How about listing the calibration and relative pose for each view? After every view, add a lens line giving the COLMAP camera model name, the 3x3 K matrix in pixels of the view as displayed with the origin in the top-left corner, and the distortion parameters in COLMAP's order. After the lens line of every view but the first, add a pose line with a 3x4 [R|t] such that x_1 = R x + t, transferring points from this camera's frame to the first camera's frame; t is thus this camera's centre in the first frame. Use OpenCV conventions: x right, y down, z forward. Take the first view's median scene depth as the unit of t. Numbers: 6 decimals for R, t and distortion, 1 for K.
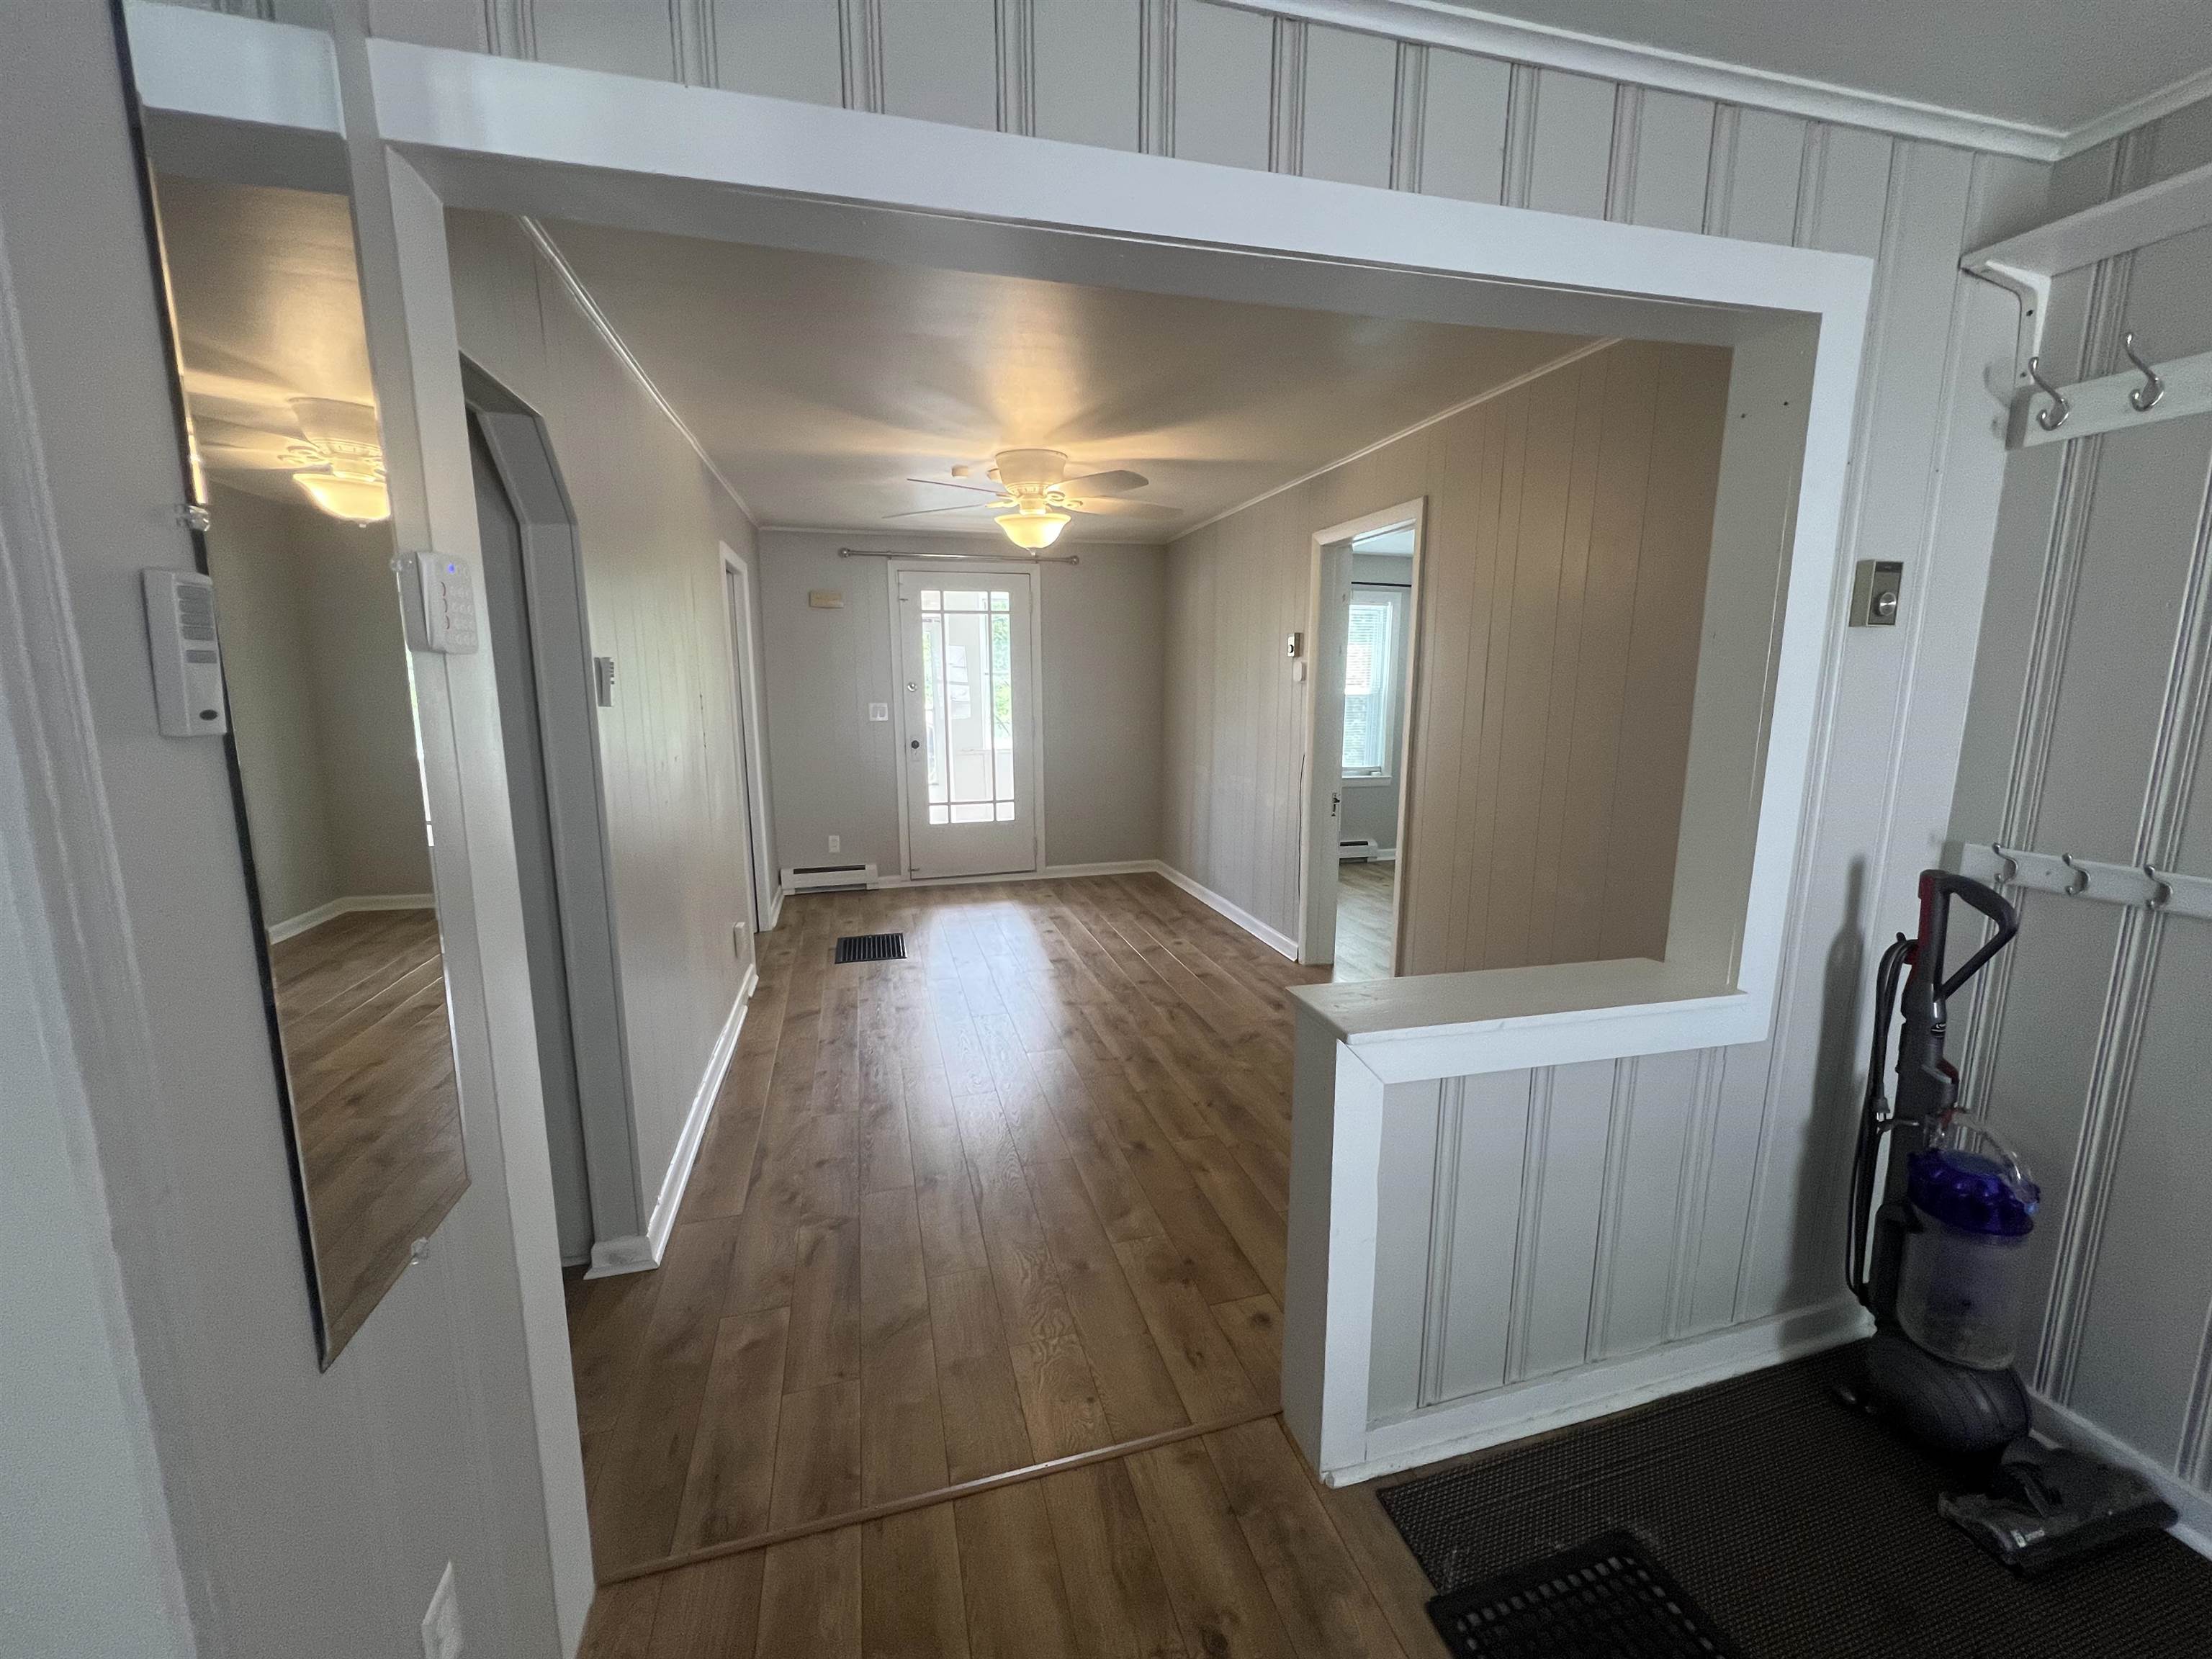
lens RADIAL K [[901.8, 0, 1109.0], [0, 901.8, 830.0], [0, 0, 1]] dist [-0.001083, -0.000017]
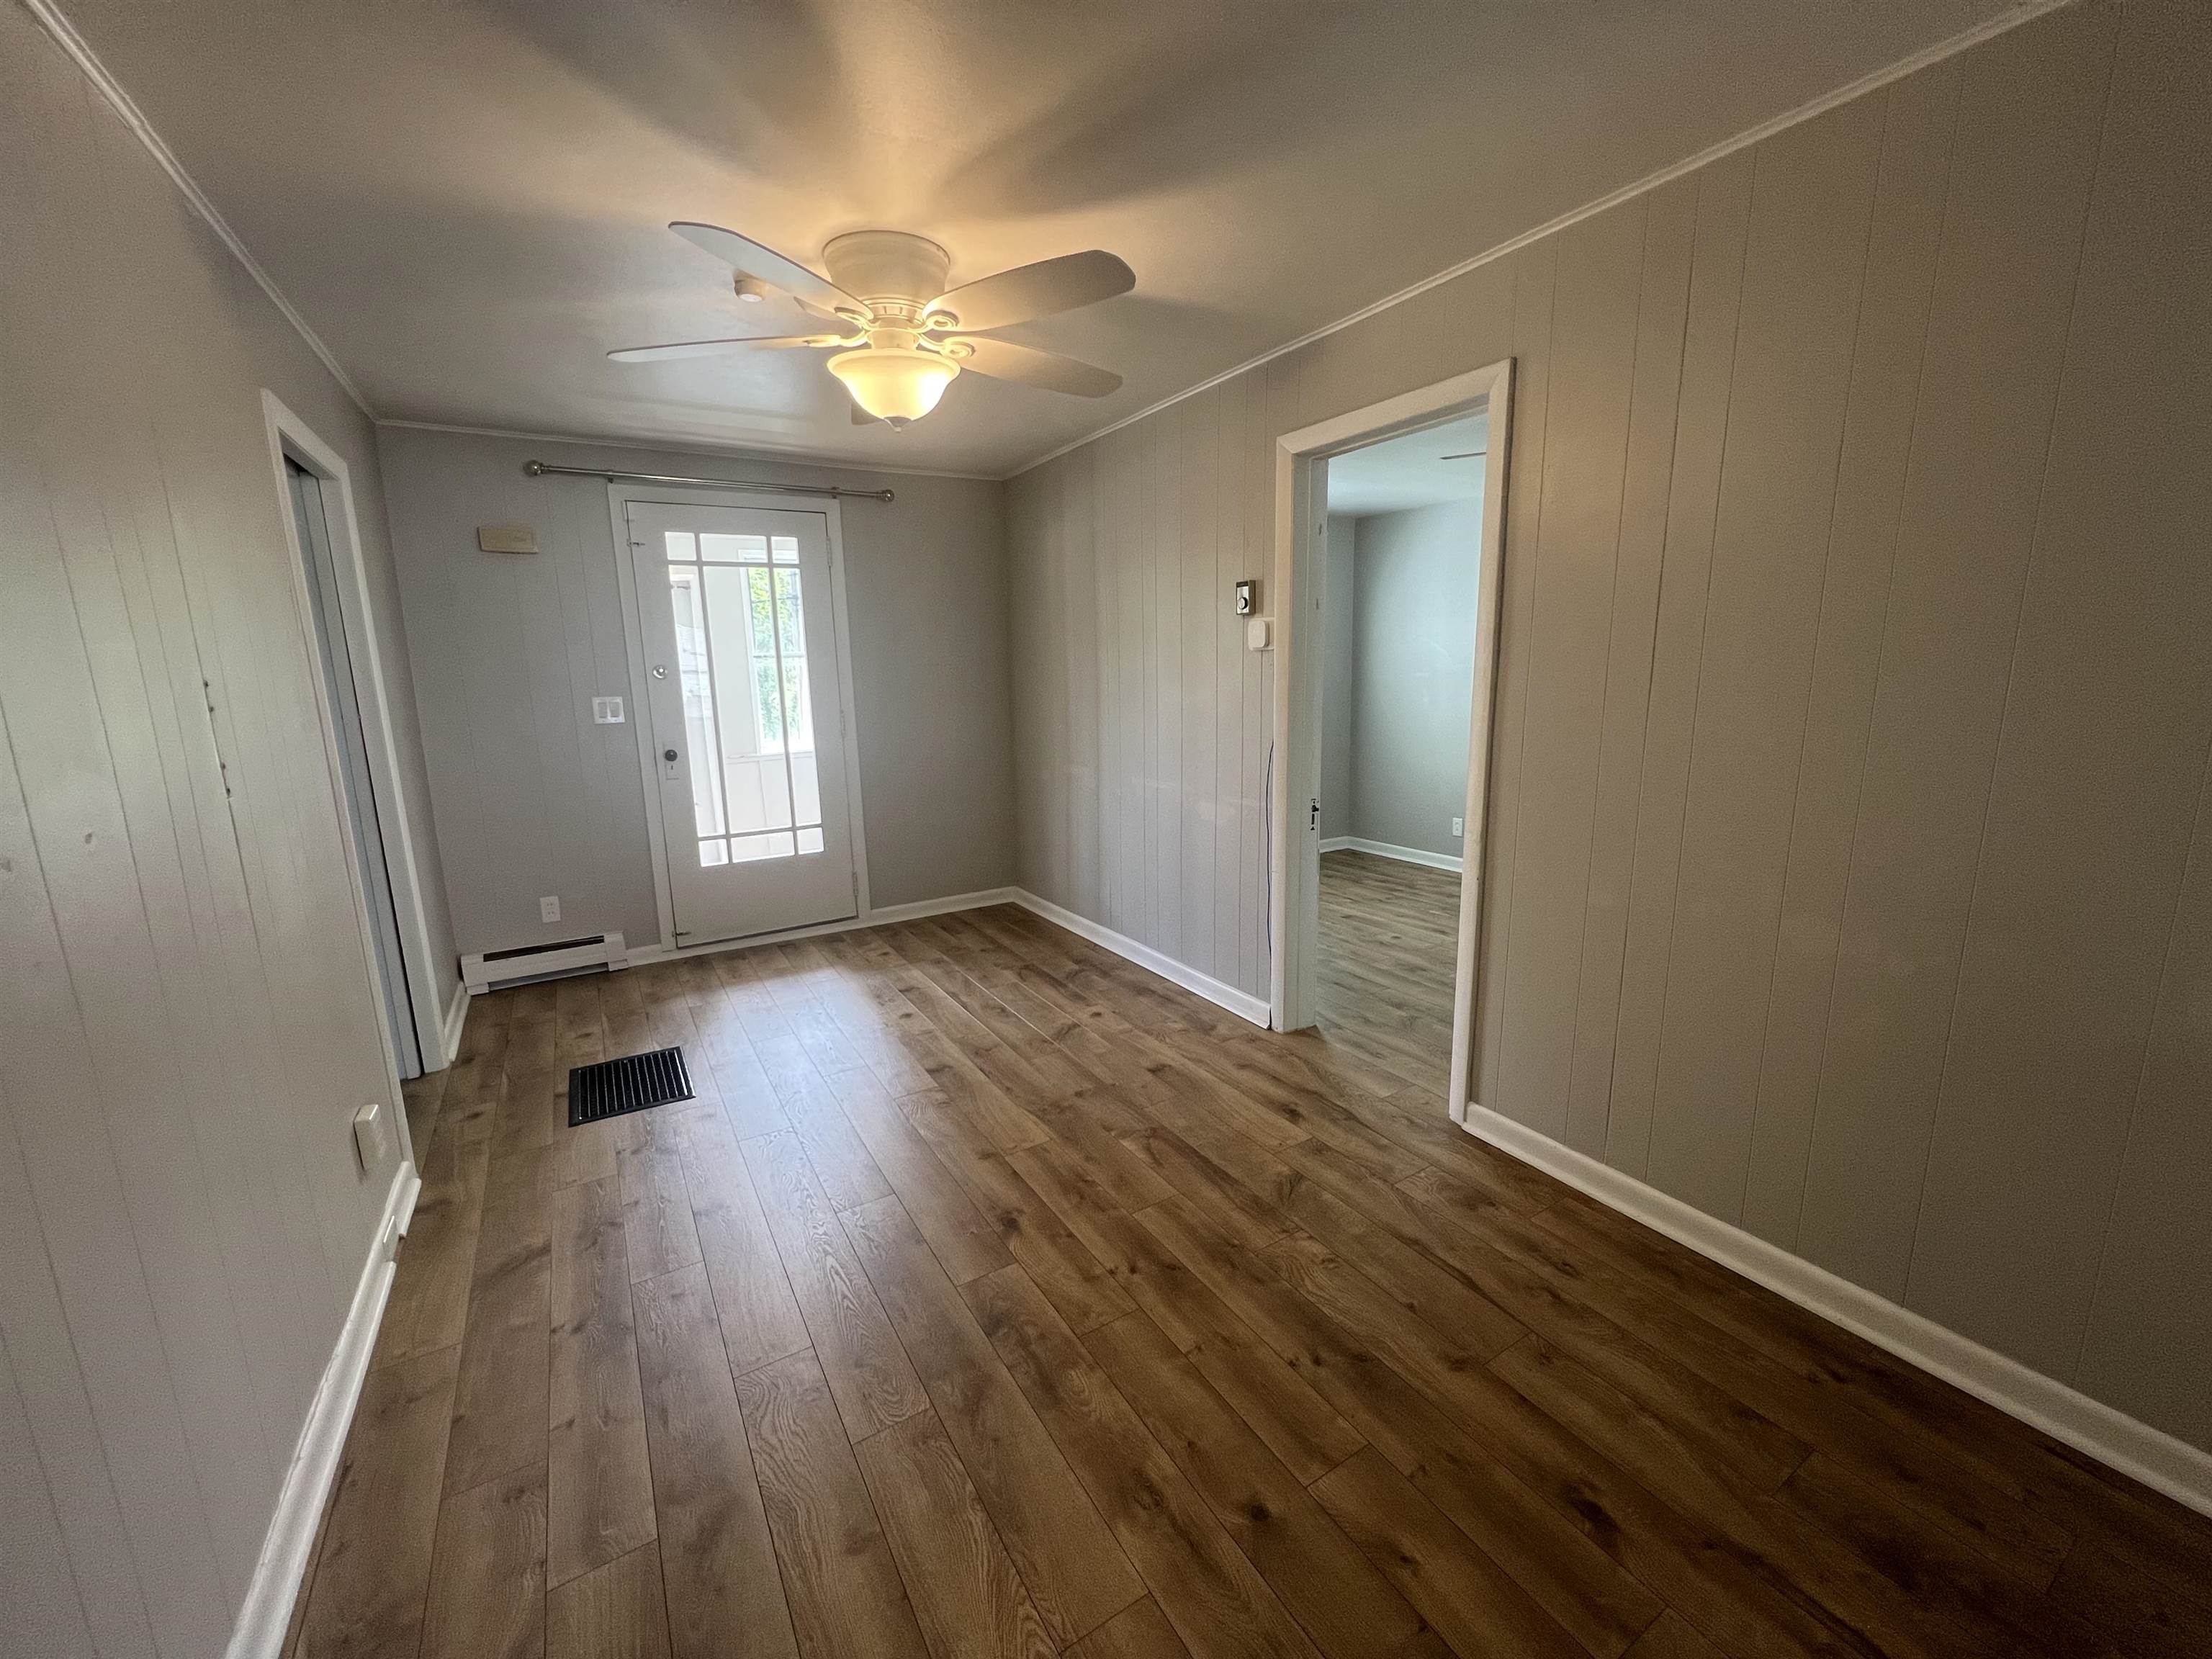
lens RADIAL K [[883.0, 0, 1102.3], [0, 883.0, 827.2], [0, 0, 1]] dist [-0.001619, 0.000176]
pose [[0.961973, -0.067468, 0.264683, -0.099397], [0.064524, 0.997719, 0.019811, -0.040037], [-0.265416, -0.001979, 0.964132, 0.323596]]
